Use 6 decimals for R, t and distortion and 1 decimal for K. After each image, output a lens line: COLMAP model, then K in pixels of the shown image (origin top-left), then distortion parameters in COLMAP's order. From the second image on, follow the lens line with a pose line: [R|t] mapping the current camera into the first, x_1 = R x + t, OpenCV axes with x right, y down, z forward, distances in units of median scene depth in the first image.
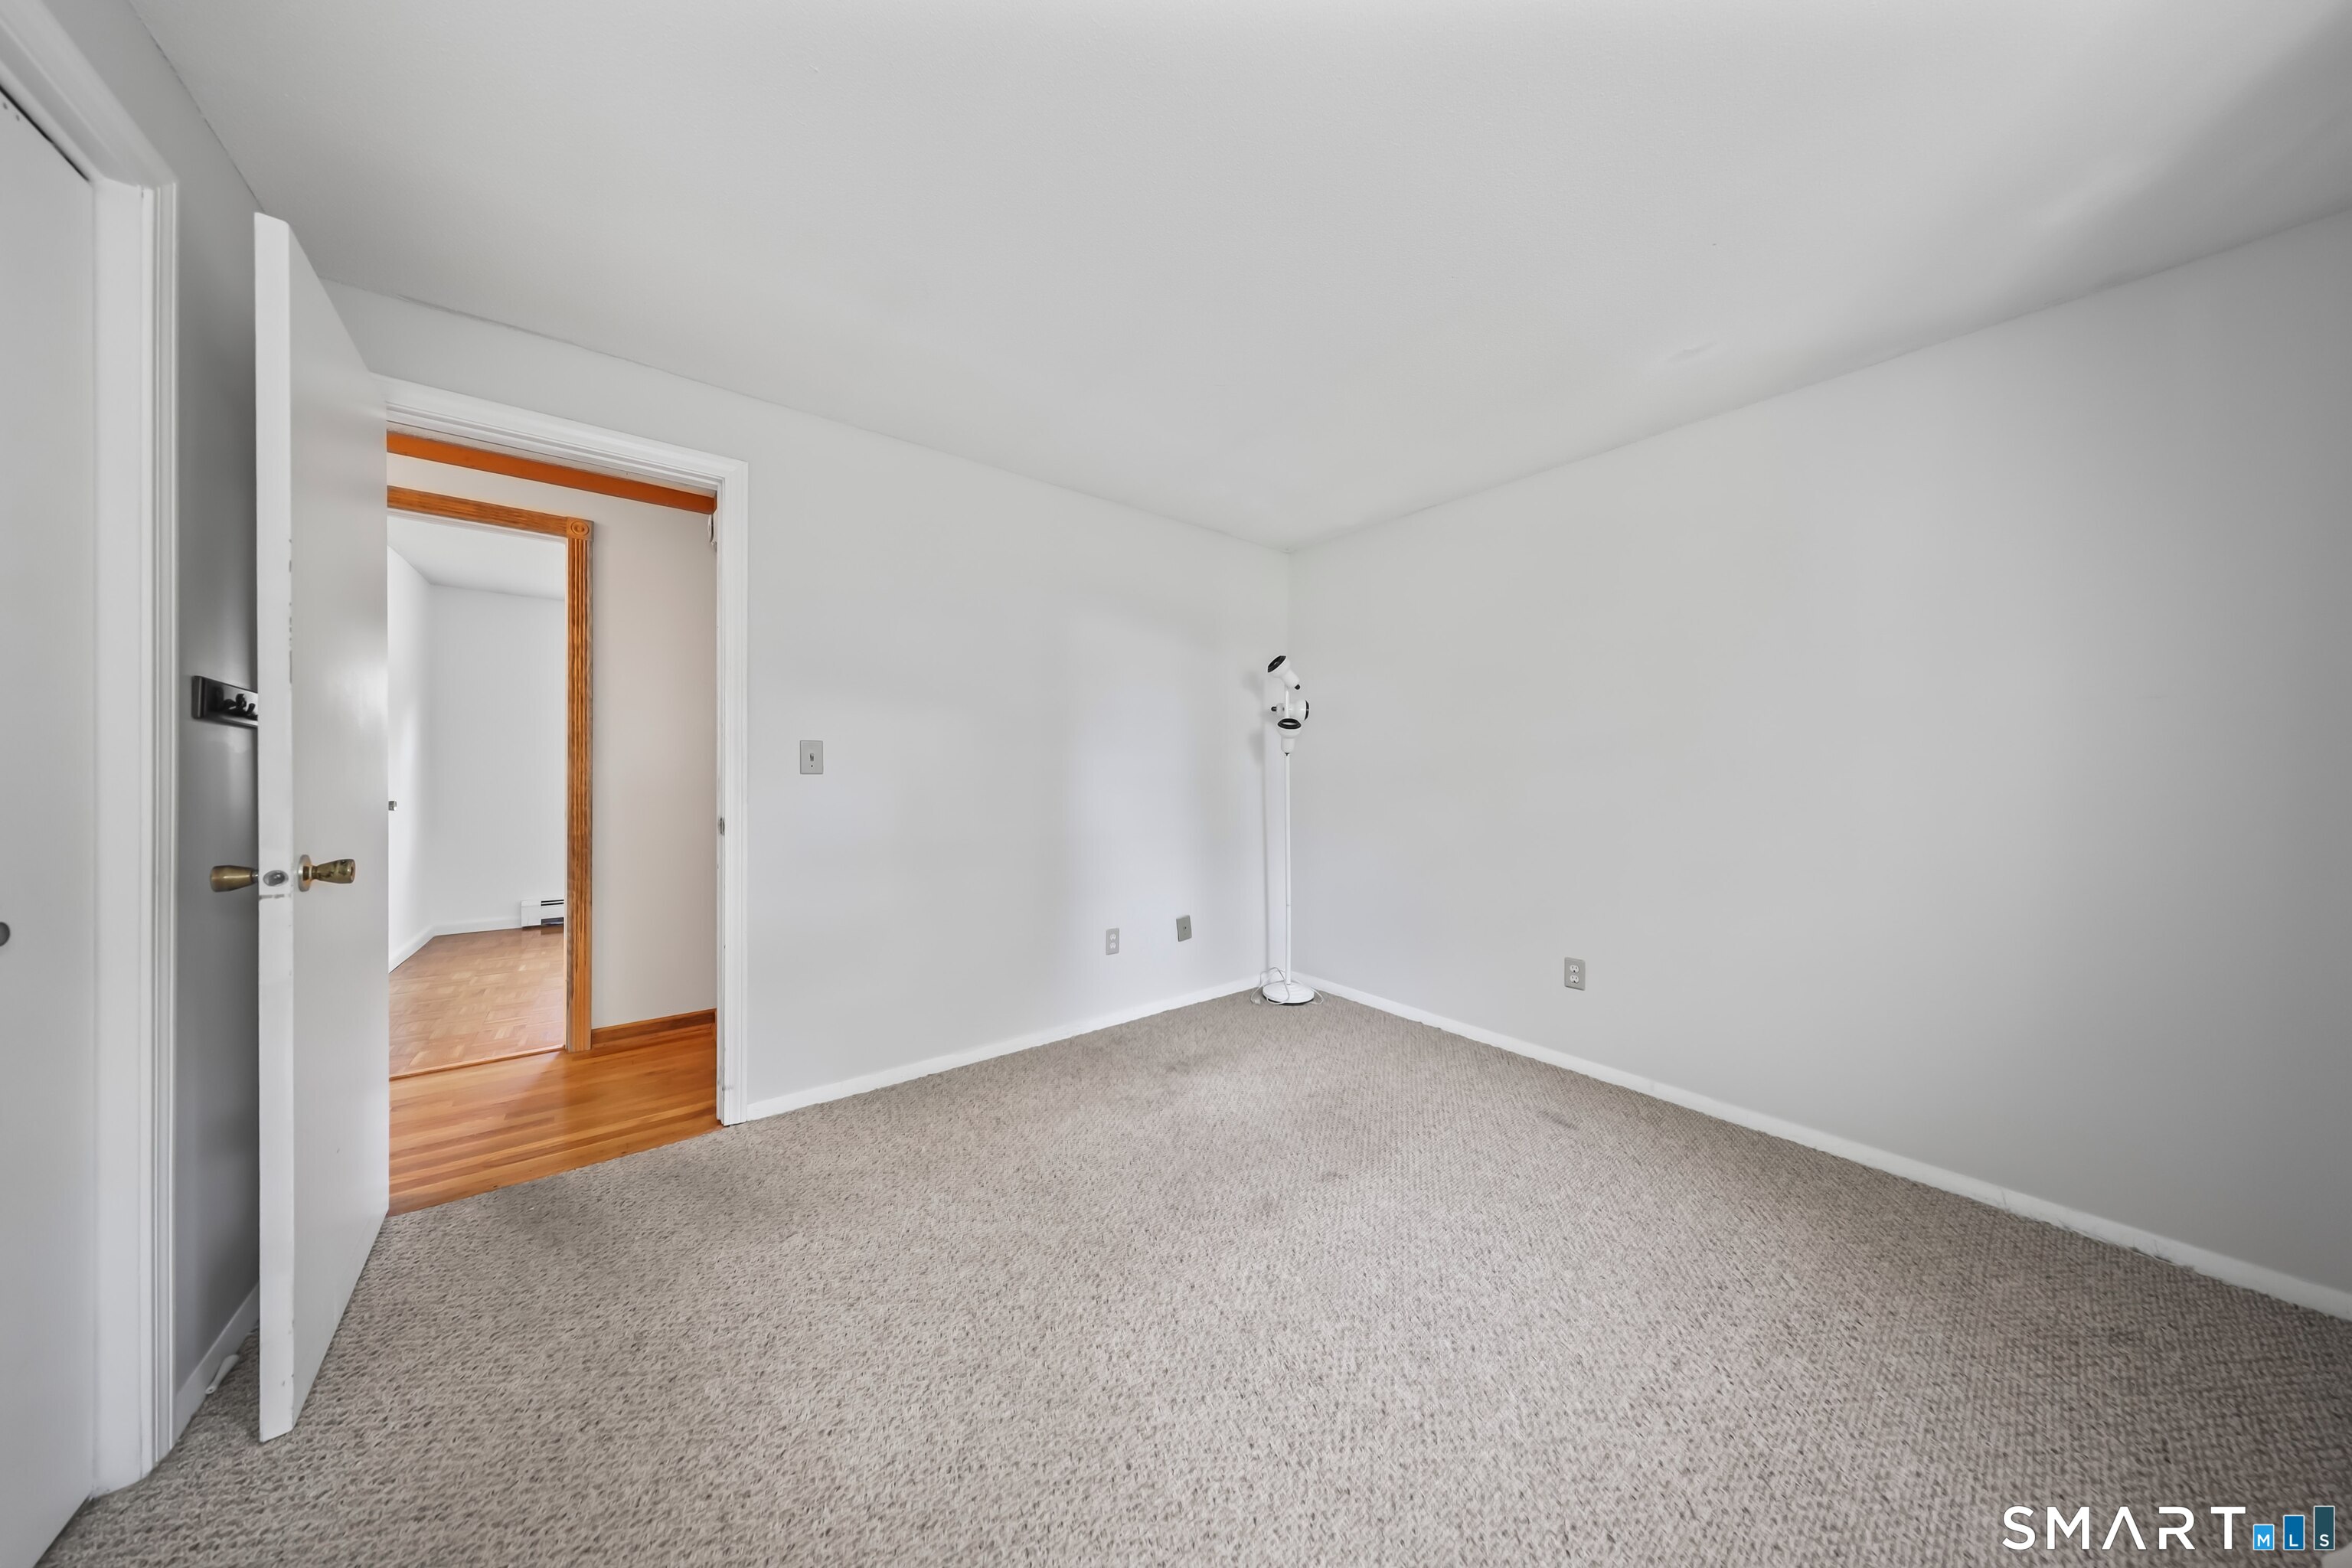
lens RADIAL K [[690.6, 0, 1160.5], [0, 690.6, 774.8], [0, 0, 1]] dist [0.000172, 0.000005]
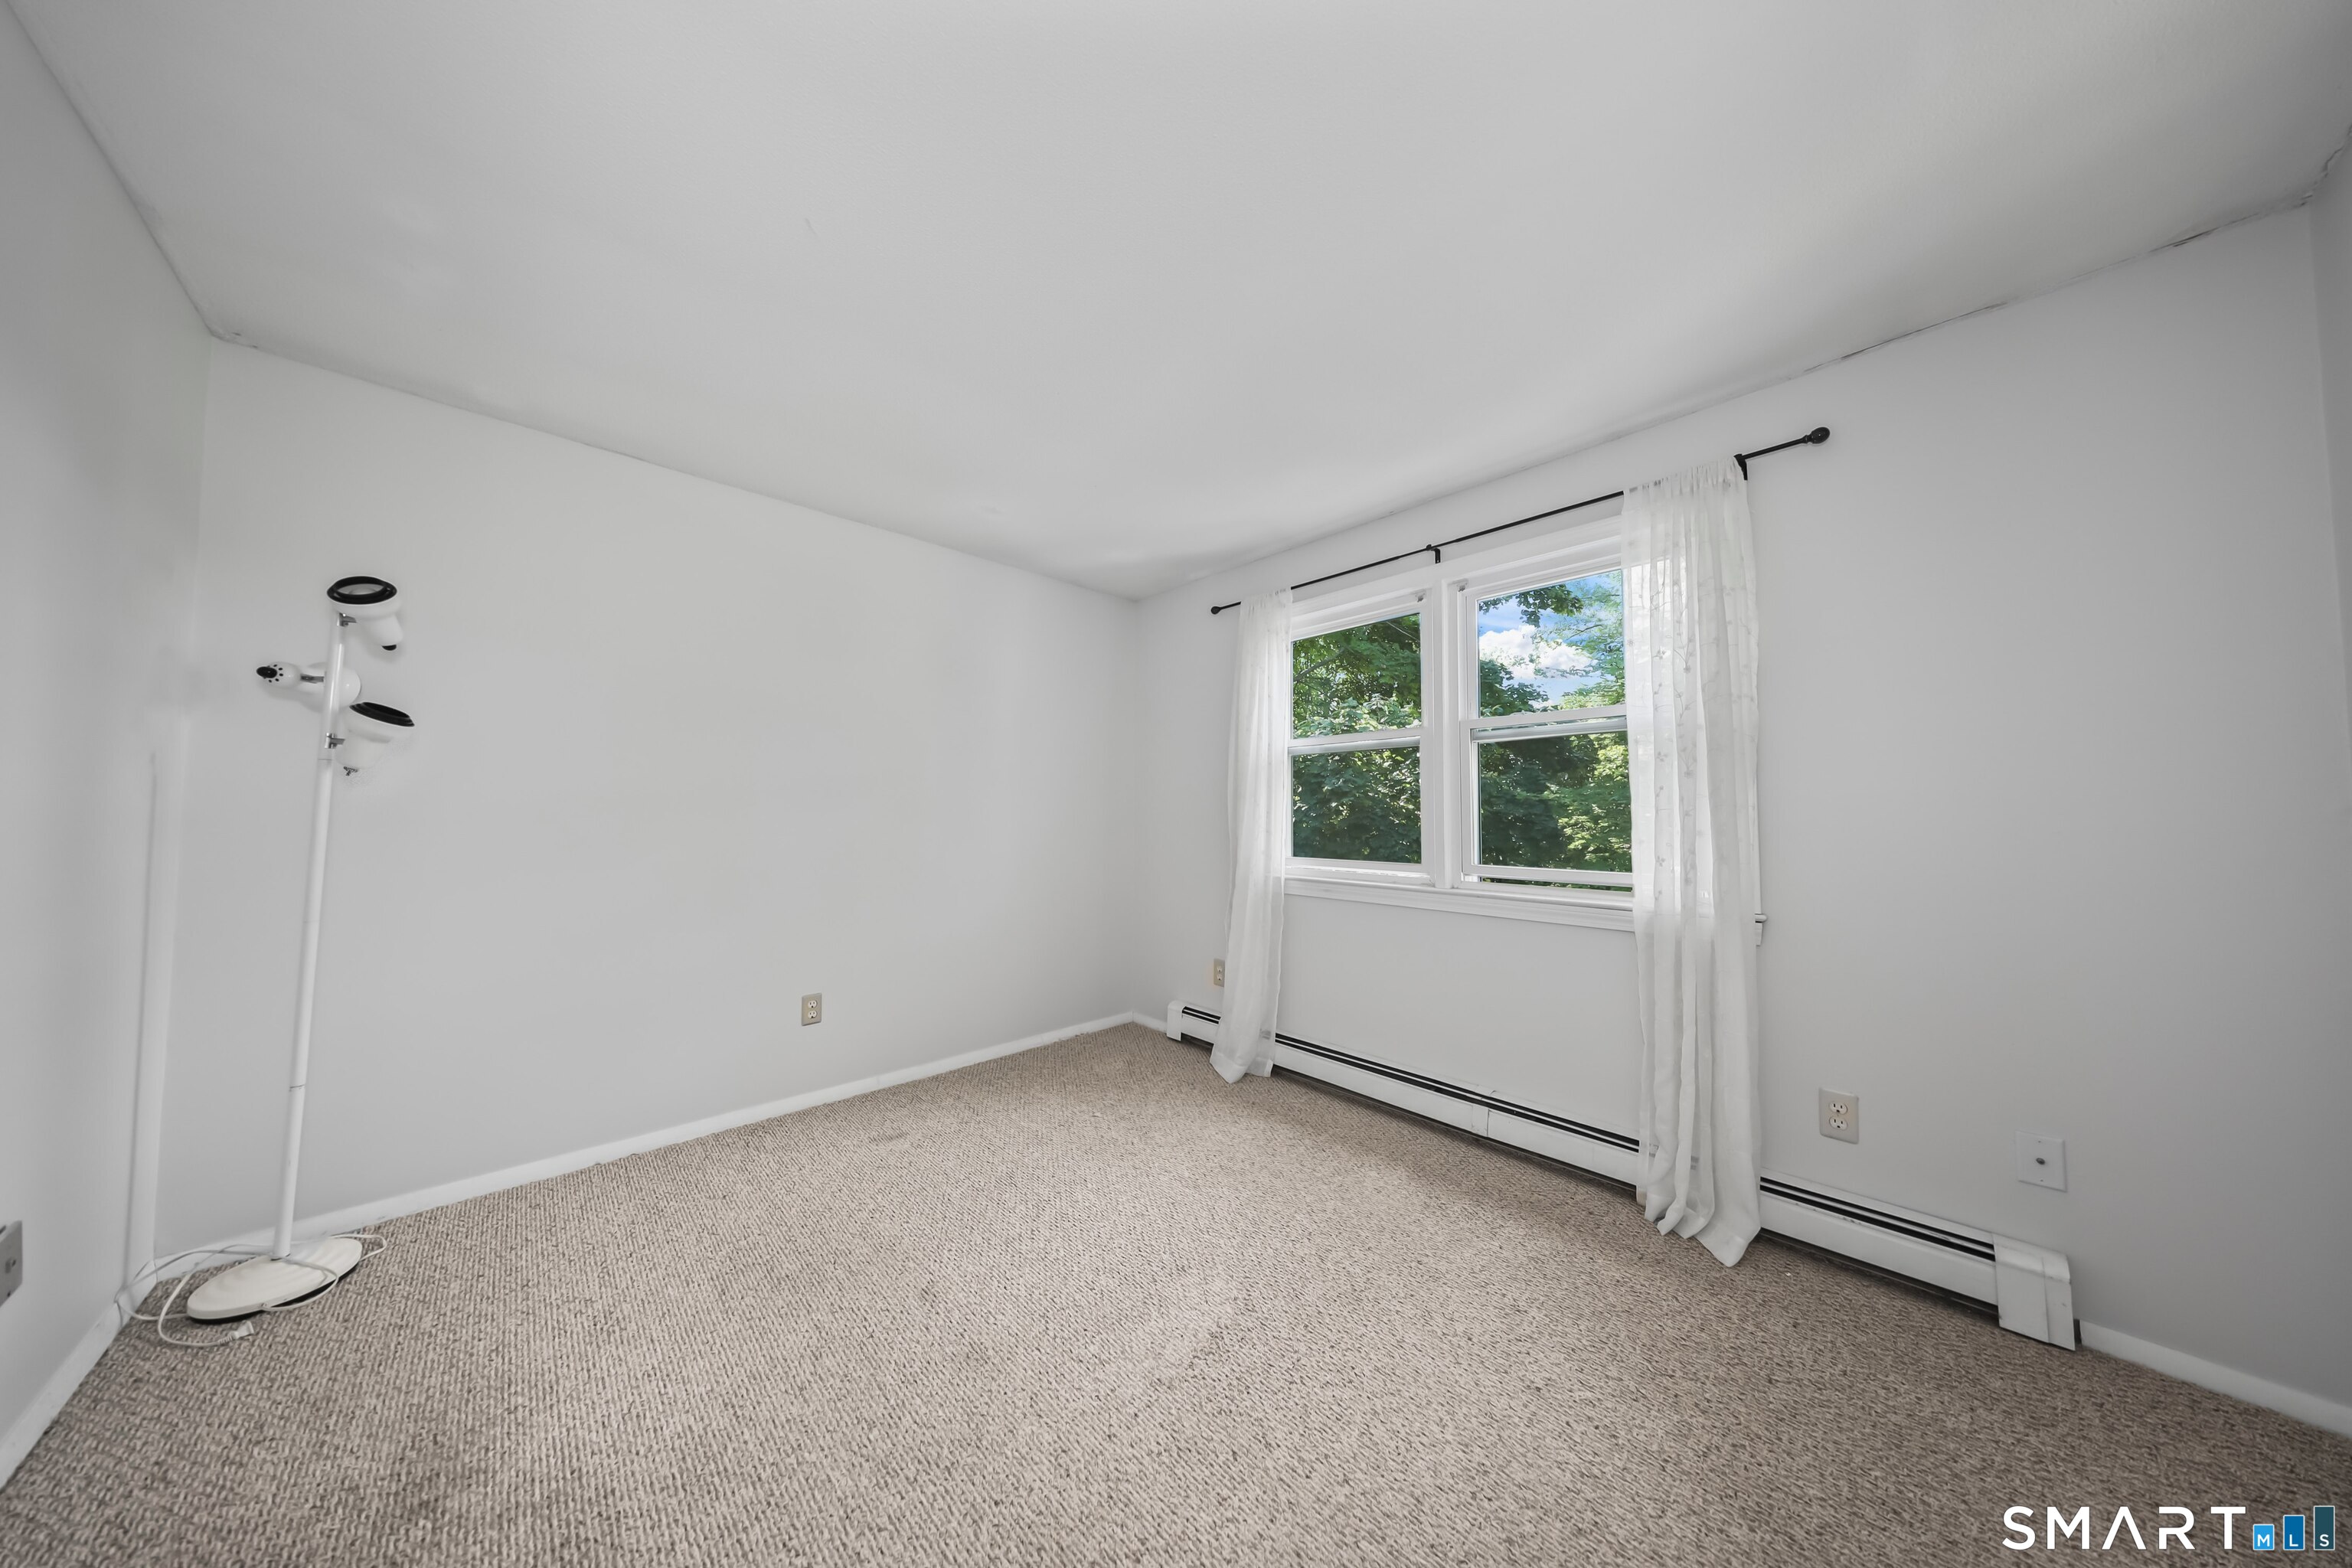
lens RADIAL K [[690.6, 0, 1161.3], [0, 690.6, 786.0], [0, 0, 1]] dist [0.000172, 0.000005]
pose [[-0.099599, 0.033620, 0.994460, -0.466949], [-0.000408, 0.999428, -0.033829, -0.004893], [-0.995028, -0.003775, -0.099528, 0.592602]]
